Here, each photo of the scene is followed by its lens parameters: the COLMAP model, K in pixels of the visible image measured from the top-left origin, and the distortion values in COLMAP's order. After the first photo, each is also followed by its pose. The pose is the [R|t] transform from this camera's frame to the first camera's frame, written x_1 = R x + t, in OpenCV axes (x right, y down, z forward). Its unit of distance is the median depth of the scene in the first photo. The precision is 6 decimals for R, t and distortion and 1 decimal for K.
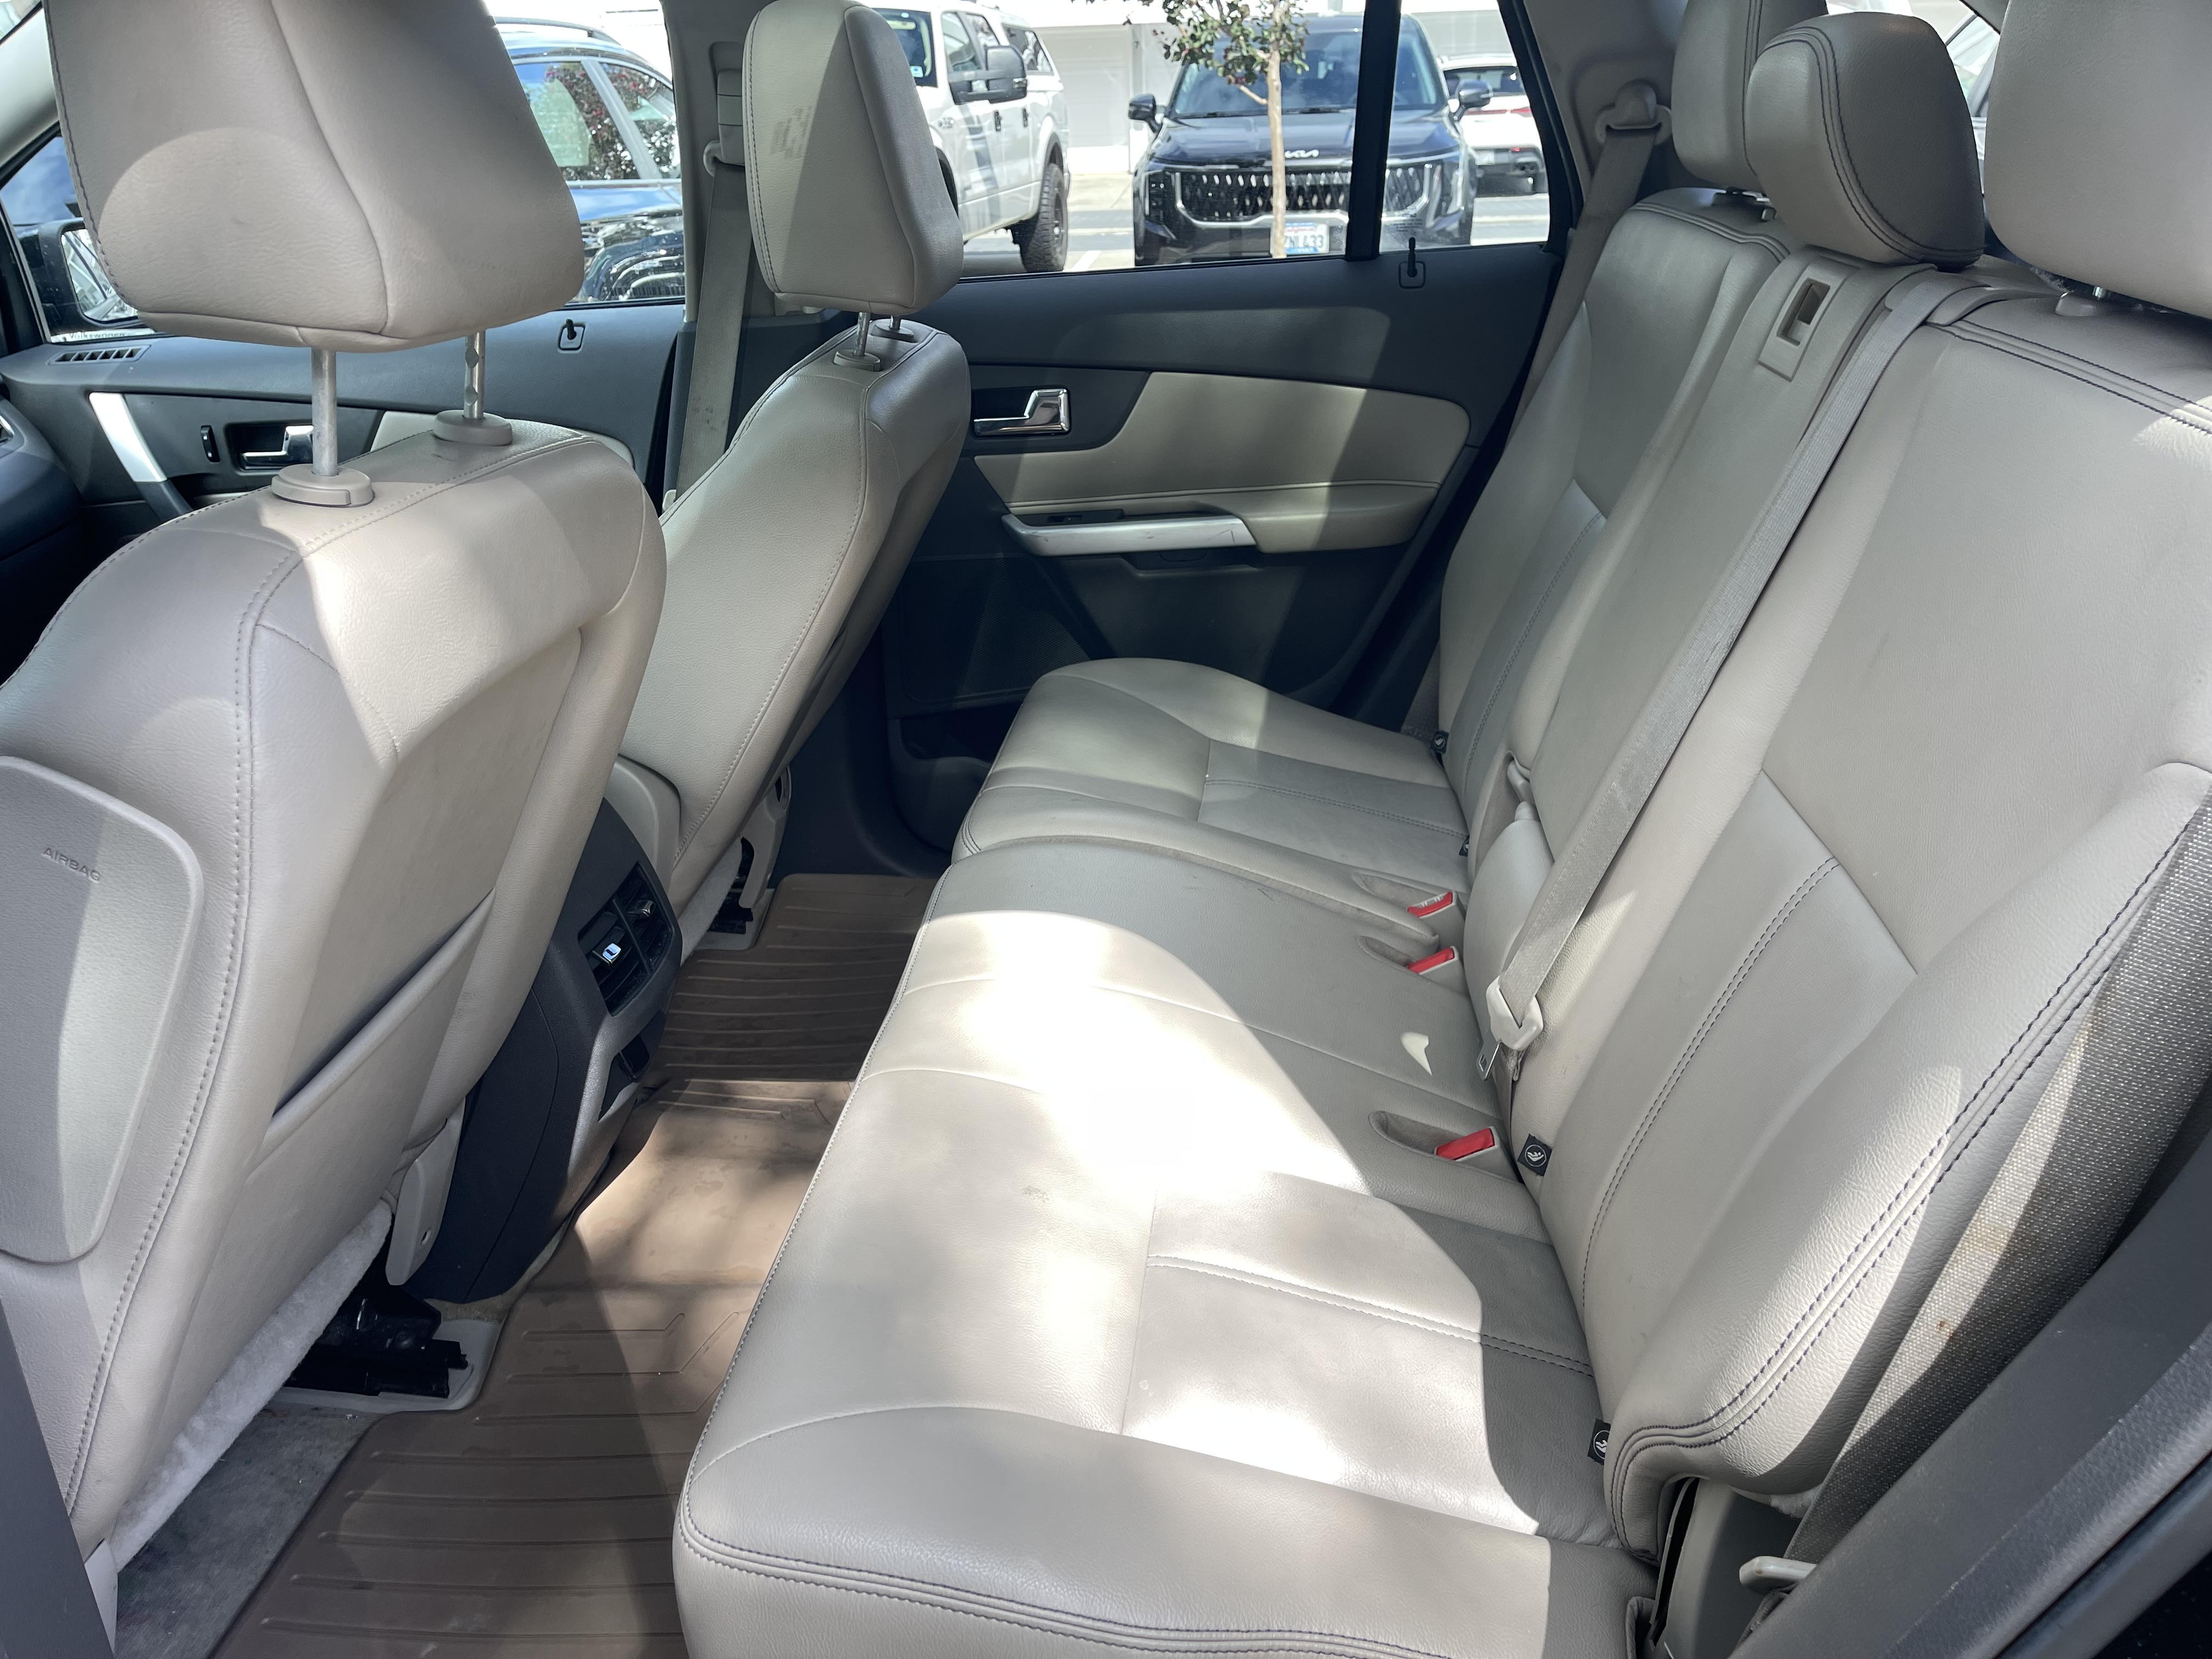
lens RADIAL K [[1683.0, 0, 1106.0], [0, 1683.0, 829.5], [0, 0, 1]] dist [-0.004516, -0.002811]
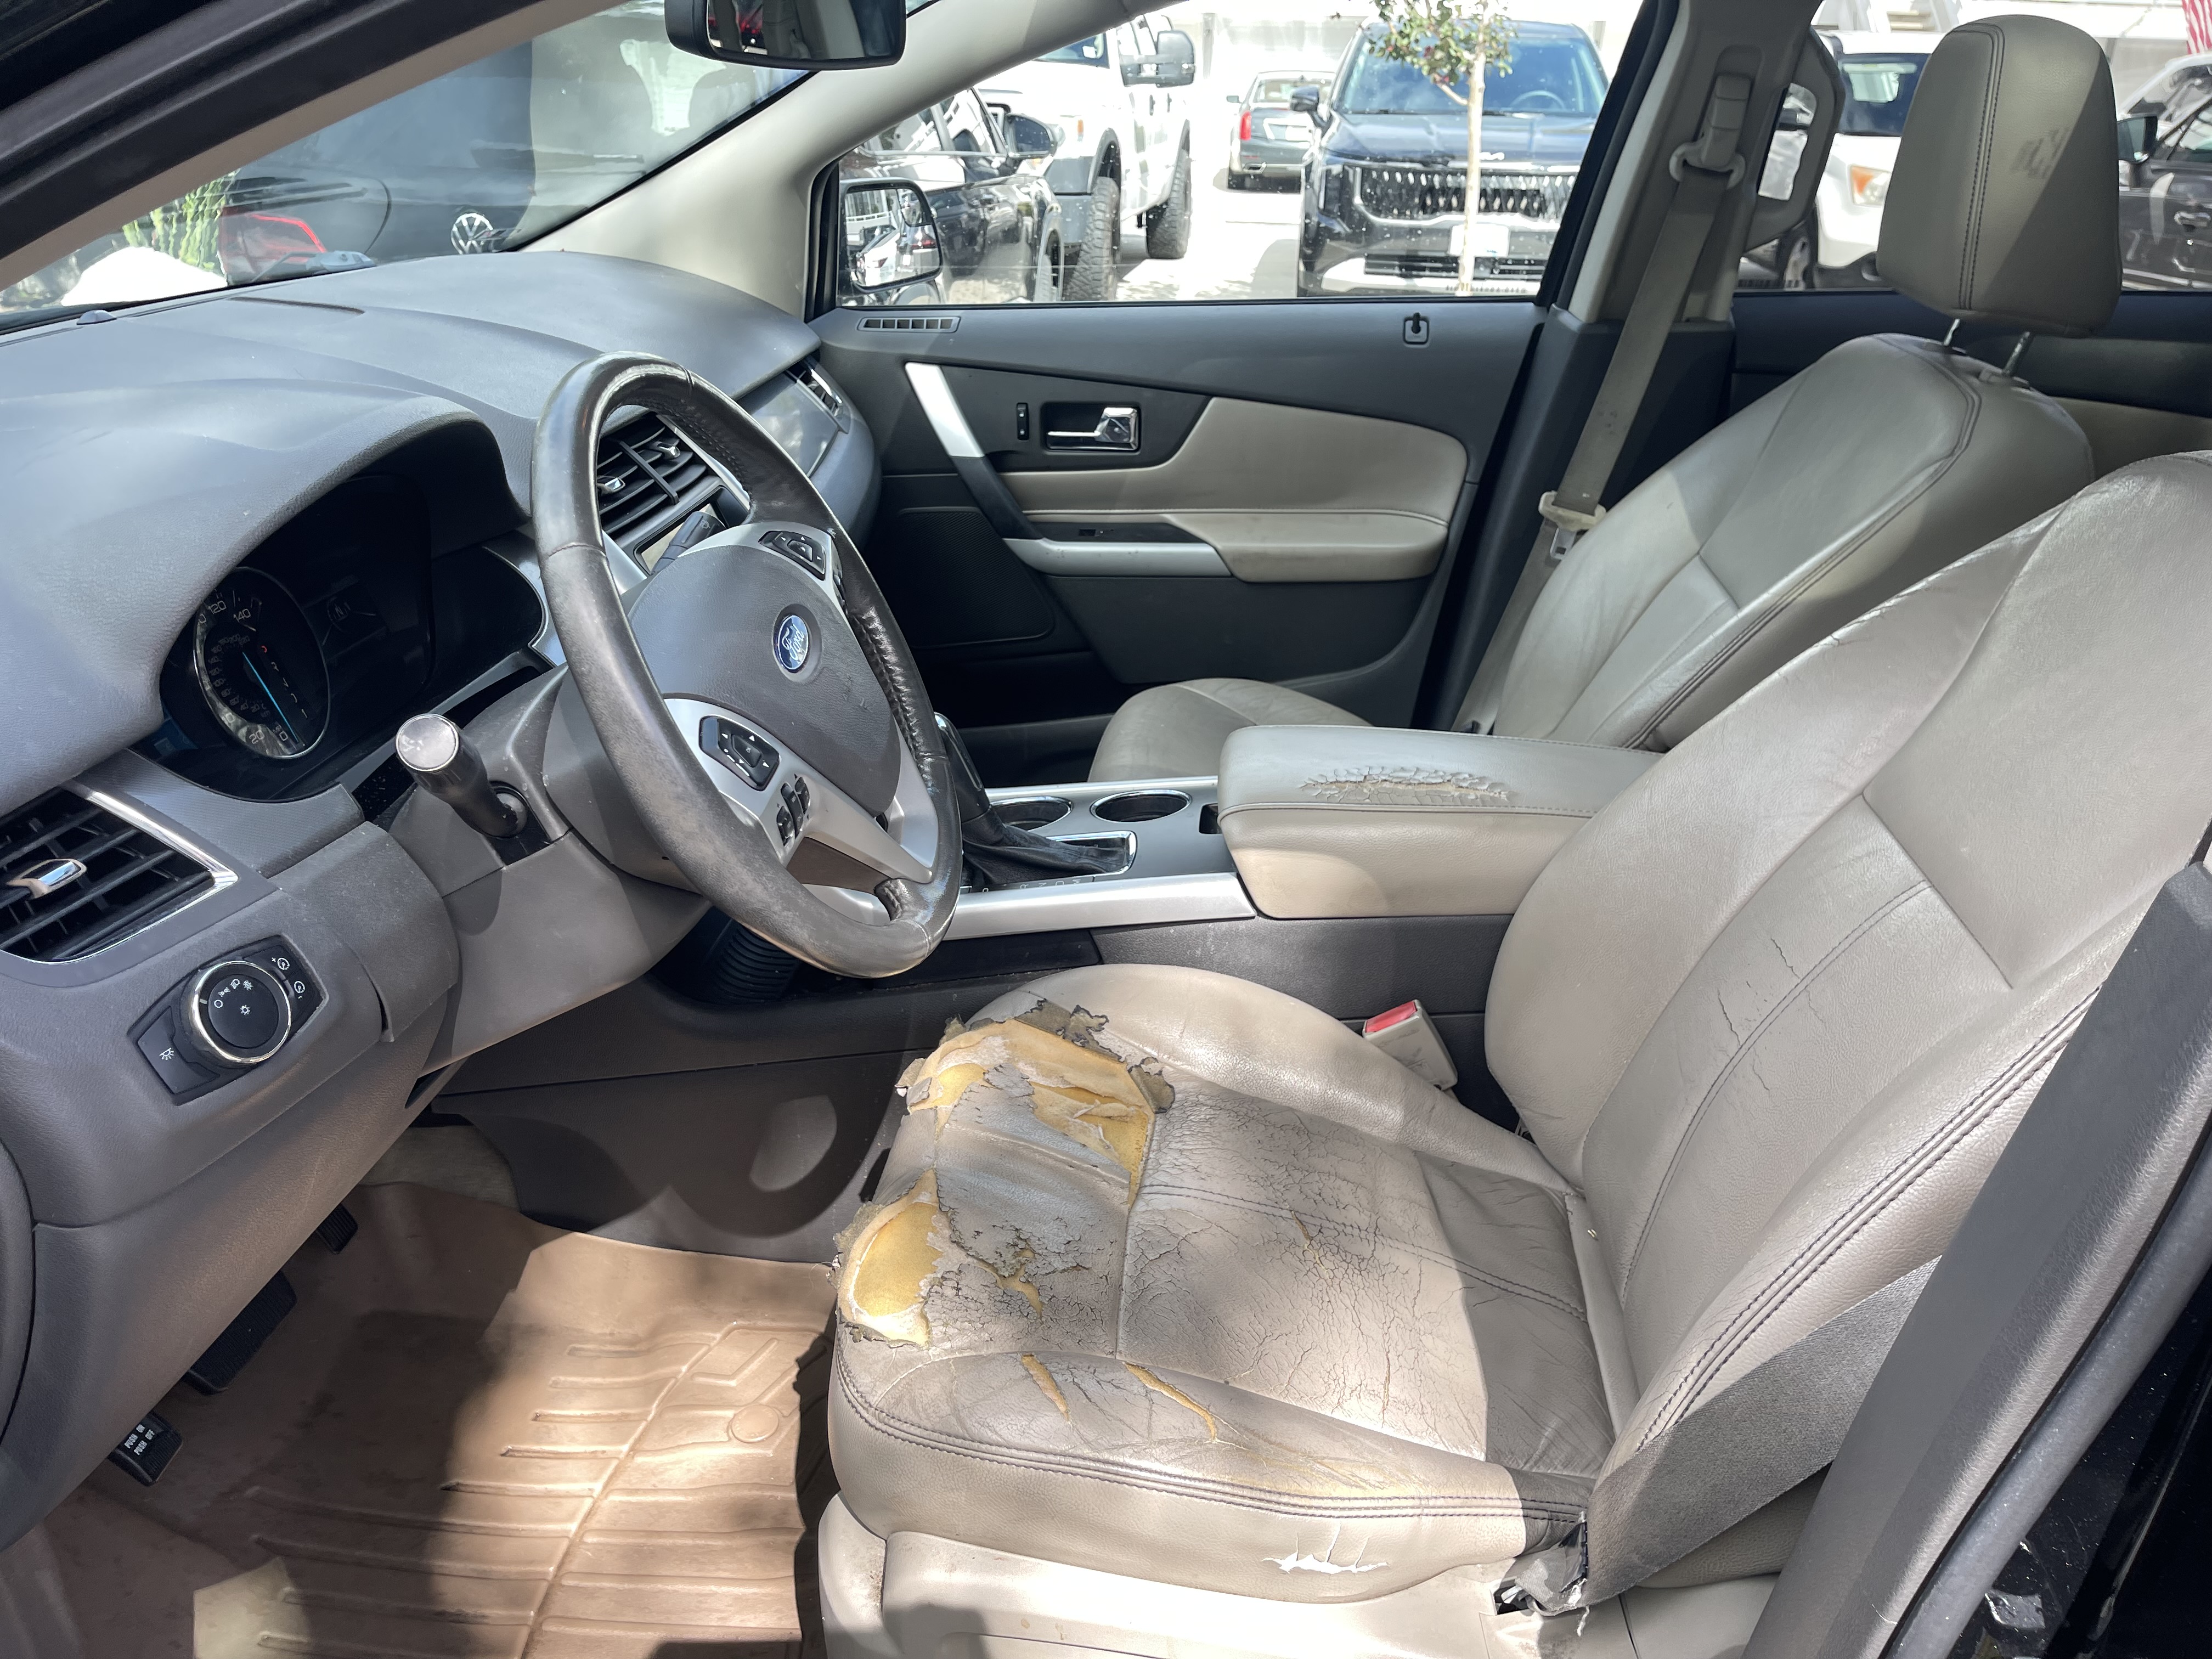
lens RADIAL K [[1667.0, 0, 1048.3], [0, 1667.0, 832.8], [0, 0, 1]] dist [-0.003911, -0.007898]
pose [[0.998638, 0.037872, 0.035874, -0.172054], [-0.038394, 0.999165, 0.013969, -0.001398], [-0.035315, -0.015328, 0.999259, 0.008826]]
